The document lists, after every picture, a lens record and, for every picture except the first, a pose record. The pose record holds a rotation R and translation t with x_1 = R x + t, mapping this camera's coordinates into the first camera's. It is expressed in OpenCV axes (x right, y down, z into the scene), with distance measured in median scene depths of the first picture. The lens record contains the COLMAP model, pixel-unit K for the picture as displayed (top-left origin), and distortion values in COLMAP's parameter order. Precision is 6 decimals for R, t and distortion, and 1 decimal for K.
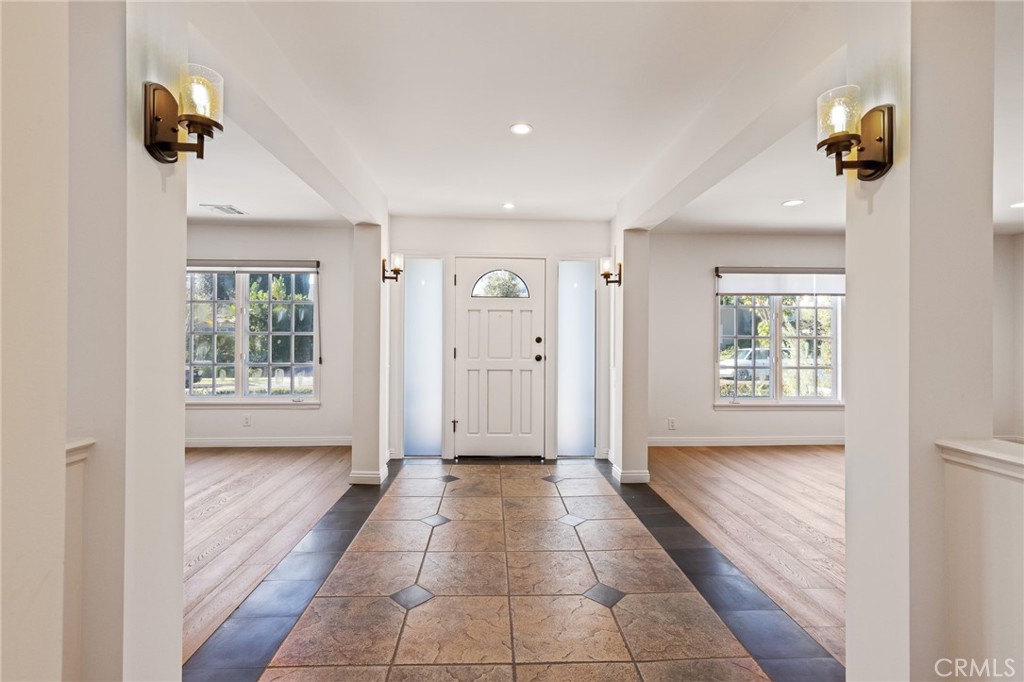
lens RADIAL K [[461.5, 0, 507.6], [0, 461.5, 336.1], [0, 0, 1]] dist [0.005419, -0.000136]
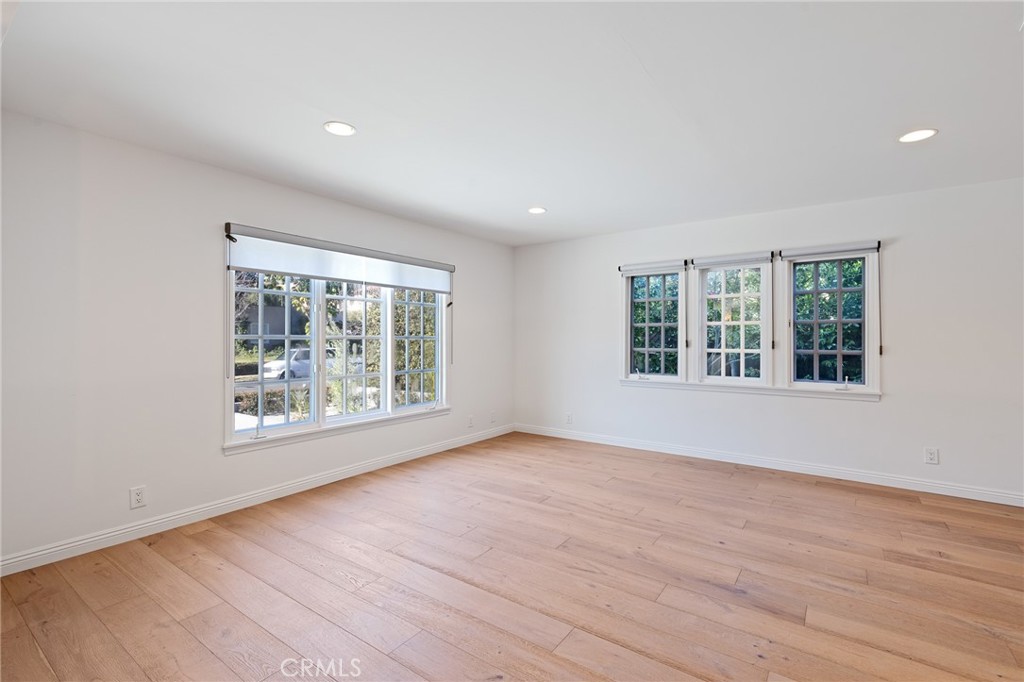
lens RADIAL K [[461.5, 0, 505.6], [0, 461.5, 340.0], [0, 0, 1]] dist [0.005419, -0.000136]
pose [[0.618809, -0.002289, 0.785538, 0.197514], [-0.004537, 0.999969, 0.006487, 0.000624], [-0.785528, -0.007579, 0.618780, 0.326904]]
